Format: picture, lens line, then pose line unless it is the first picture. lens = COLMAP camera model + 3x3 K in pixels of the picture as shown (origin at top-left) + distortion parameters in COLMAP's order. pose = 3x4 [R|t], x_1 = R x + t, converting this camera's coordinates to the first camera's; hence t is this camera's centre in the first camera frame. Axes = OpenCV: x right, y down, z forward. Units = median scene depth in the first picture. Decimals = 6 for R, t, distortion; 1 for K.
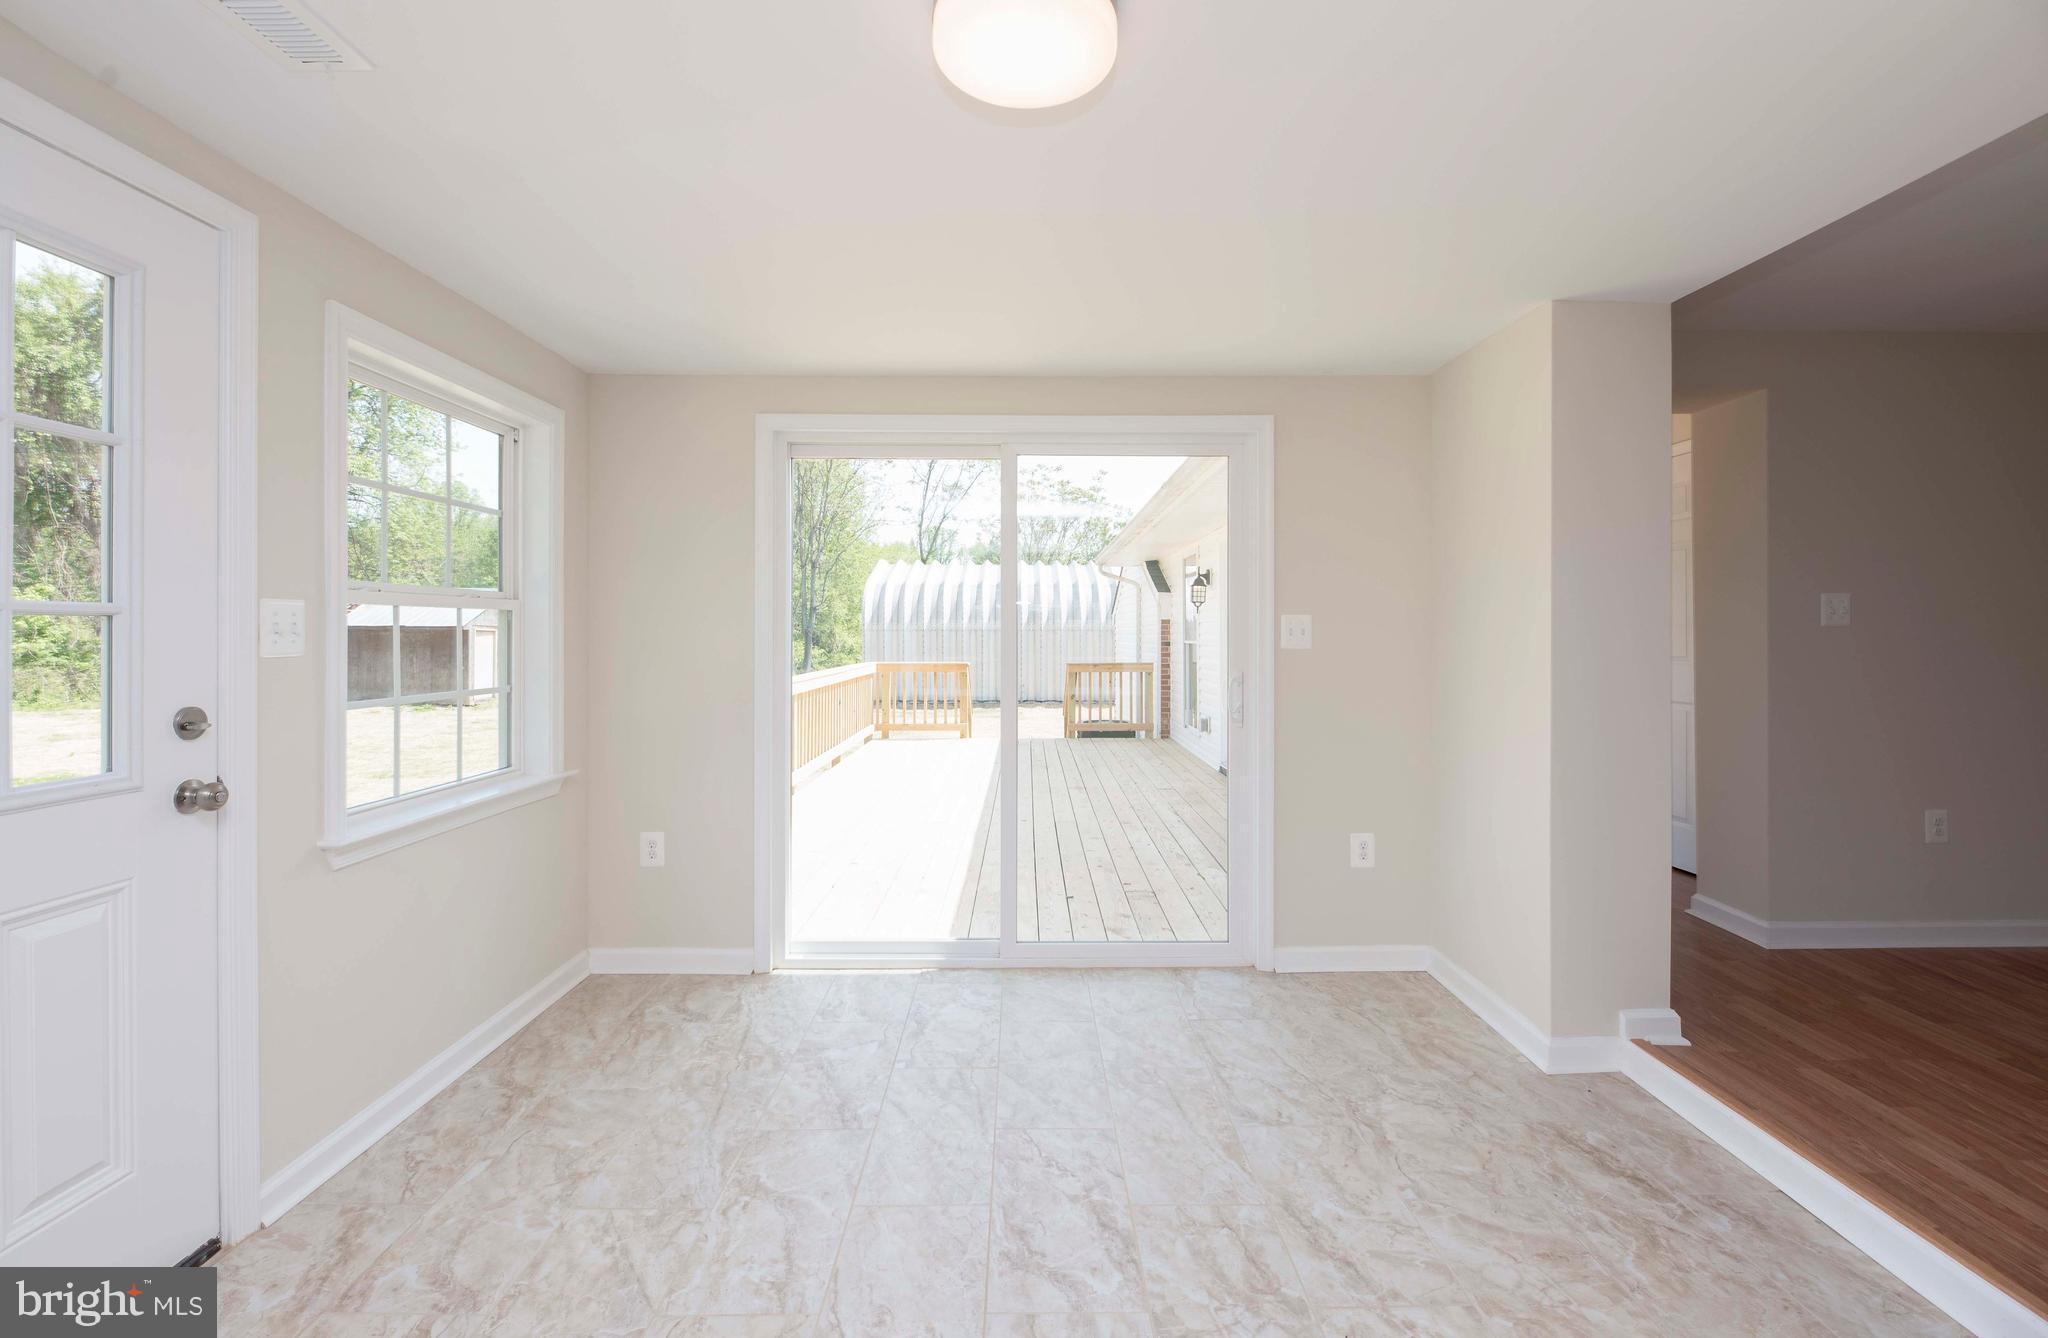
lens RADIAL K [[979.4, 0, 969.8], [0, 979.4, 631.9], [0, 0, 1]] dist [-0.006362, -0.000842]
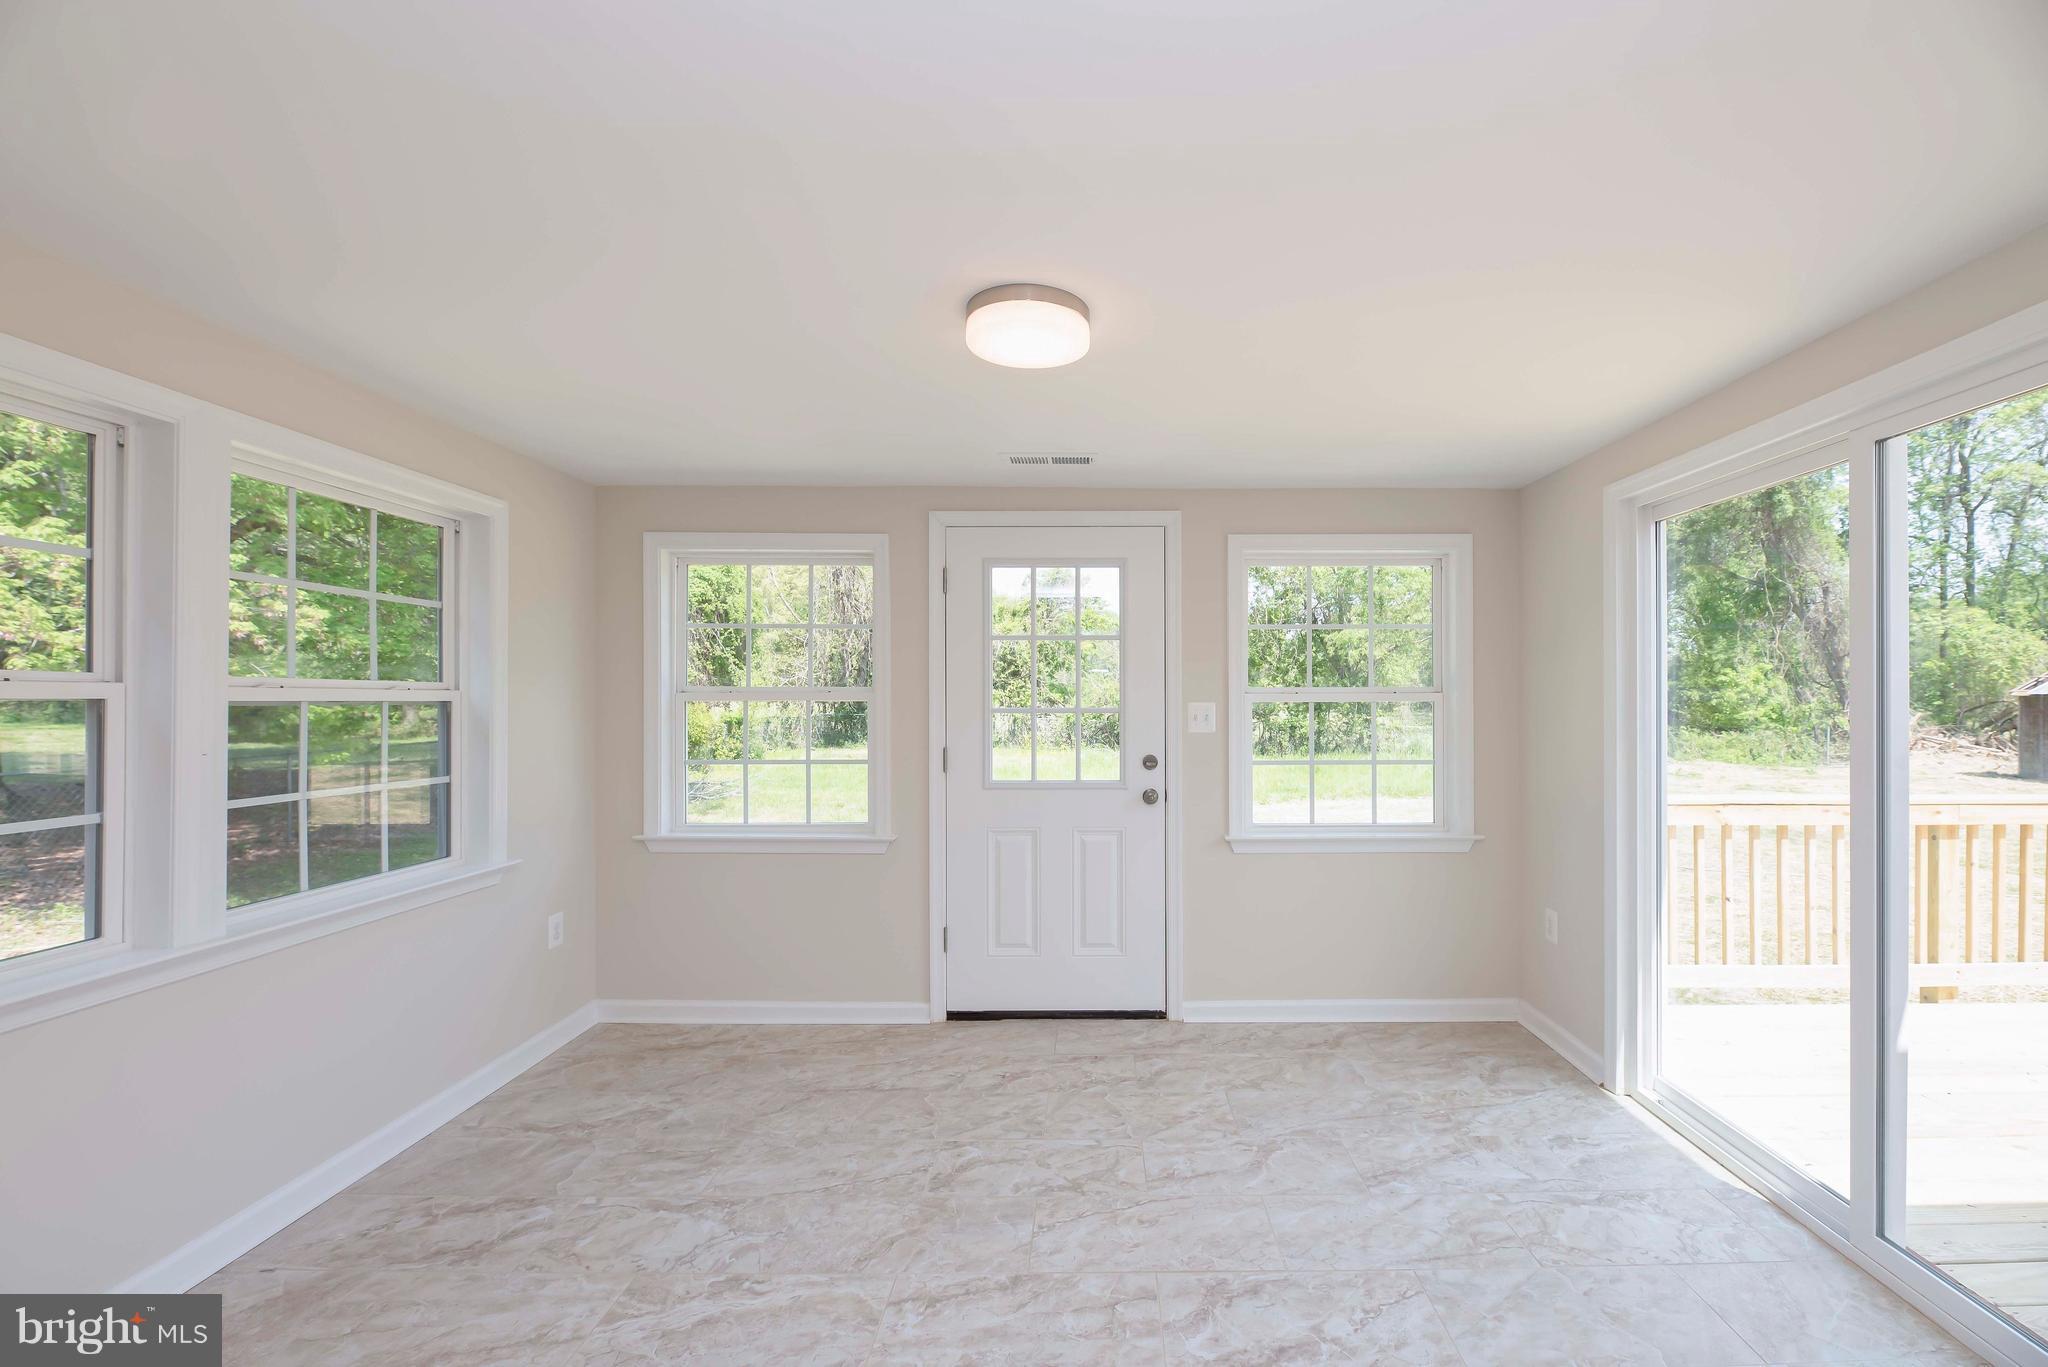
lens RADIAL K [[822.4, 0, 1022.2], [0, 822.4, 701.3], [0, 0, 1]] dist [-0.003643, -0.002123]
pose [[-0.077690, -0.002481, -0.996974, 0.939969], [0.009108, 0.999953, -0.003198, -0.034821], [0.996936, -0.009329, -0.077664, 0.789613]]
